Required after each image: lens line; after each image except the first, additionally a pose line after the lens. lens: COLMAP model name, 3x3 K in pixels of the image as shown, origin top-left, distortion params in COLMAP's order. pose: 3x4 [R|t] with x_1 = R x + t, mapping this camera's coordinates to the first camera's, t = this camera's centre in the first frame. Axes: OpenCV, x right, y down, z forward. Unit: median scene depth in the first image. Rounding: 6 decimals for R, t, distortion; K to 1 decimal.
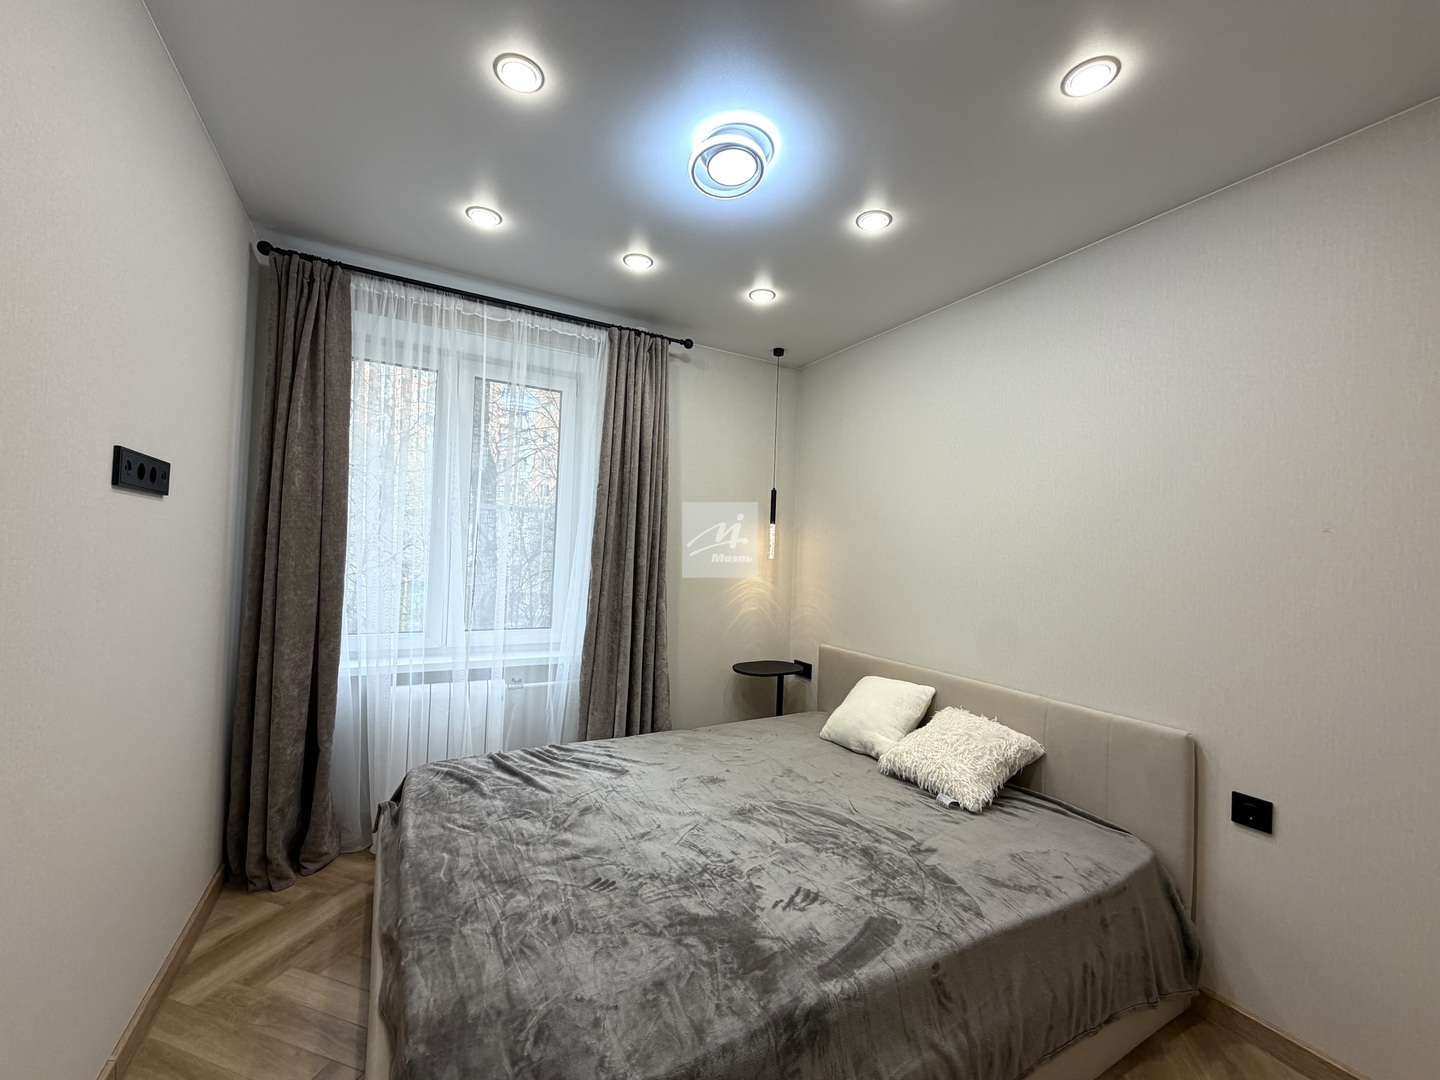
lens RADIAL K [[574.7, 0, 720.5], [0, 574.7, 536.6], [0, 0, 1]] dist [-0.000870, 0.001224]
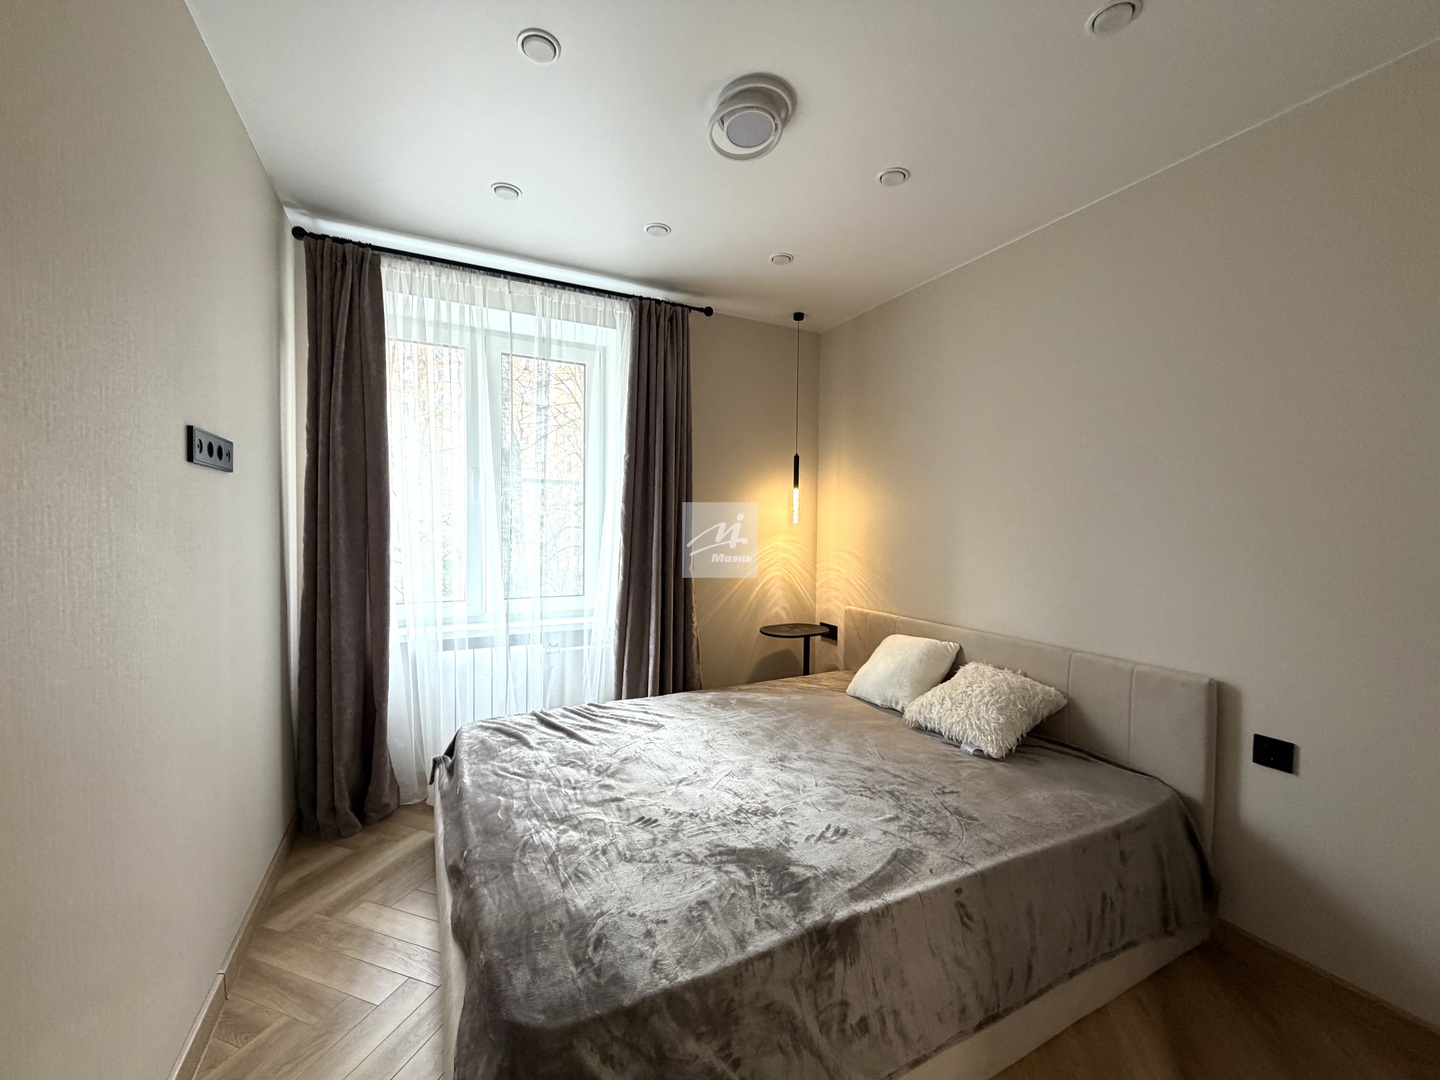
lens RADIAL K [[574.7, 0, 719.9], [0, 574.7, 537.0], [0, 0, 1]] dist [-0.000870, 0.001224]
pose [[0.998878, -0.024421, -0.040572, -0.007450], [0.026344, 0.998522, 0.047548, 0.017602], [0.039351, -0.048563, 0.998045, -0.035143]]
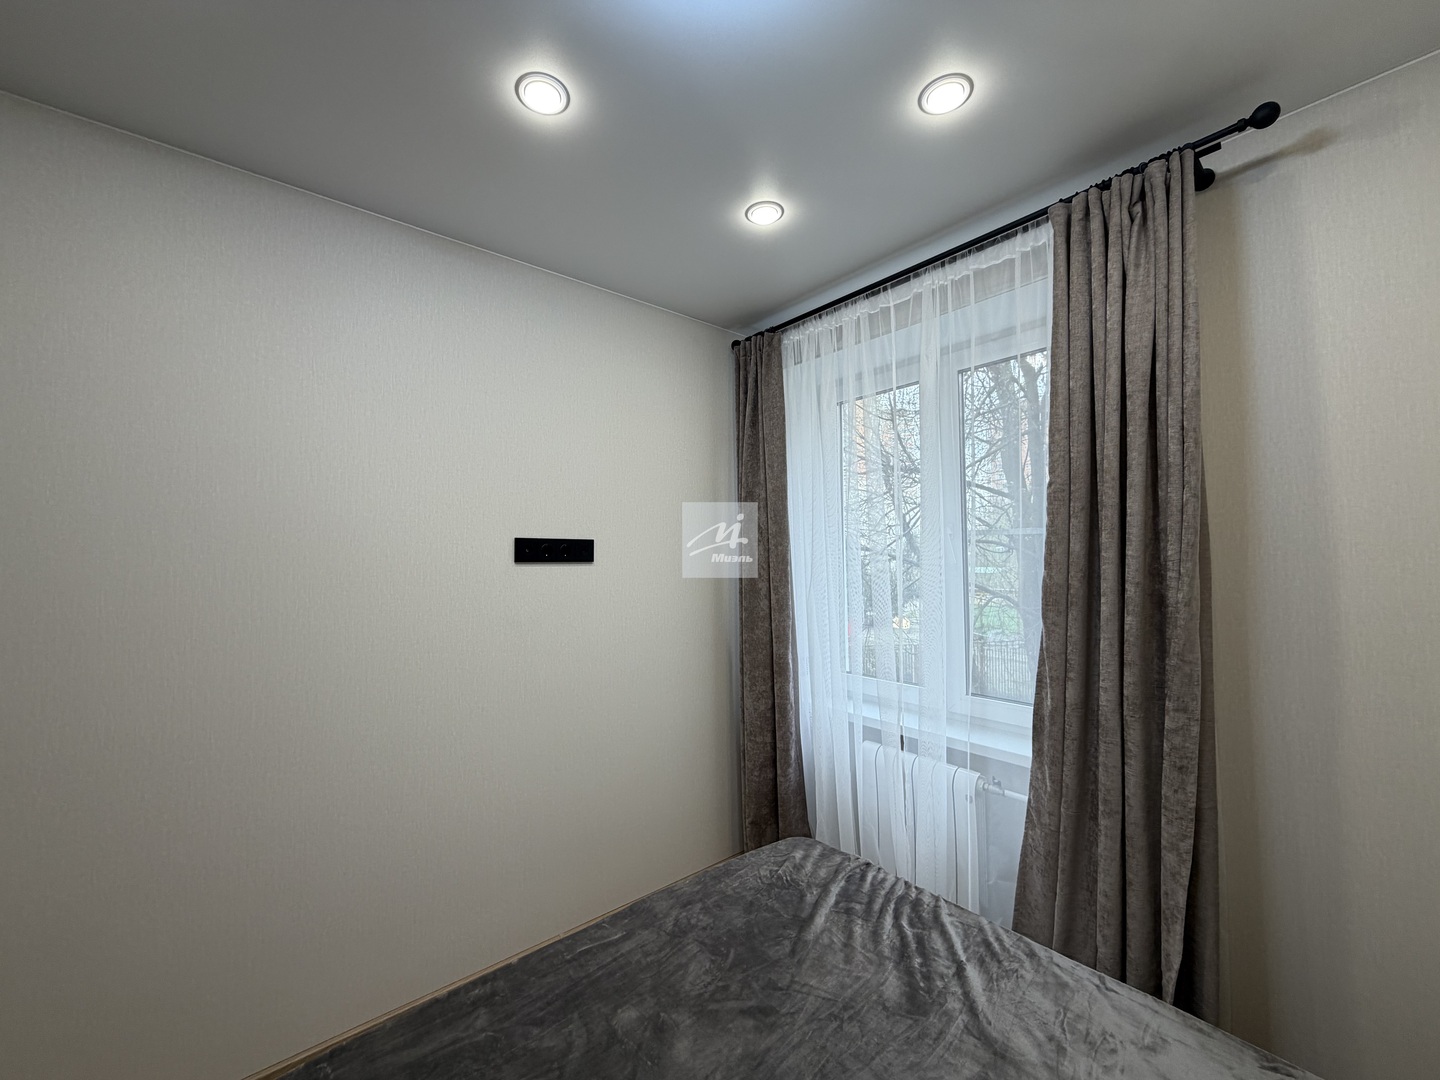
lens RADIAL K [[574.7, 0, 731.1], [0, 574.7, 535.4], [0, 0, 1]] dist [-0.000870, 0.001224]
pose [[0.186782, -0.070802, -0.979847, 0.423670], [0.042981, 0.997033, -0.063851, -0.023471], [0.981461, -0.030188, 0.189271, 0.828501]]
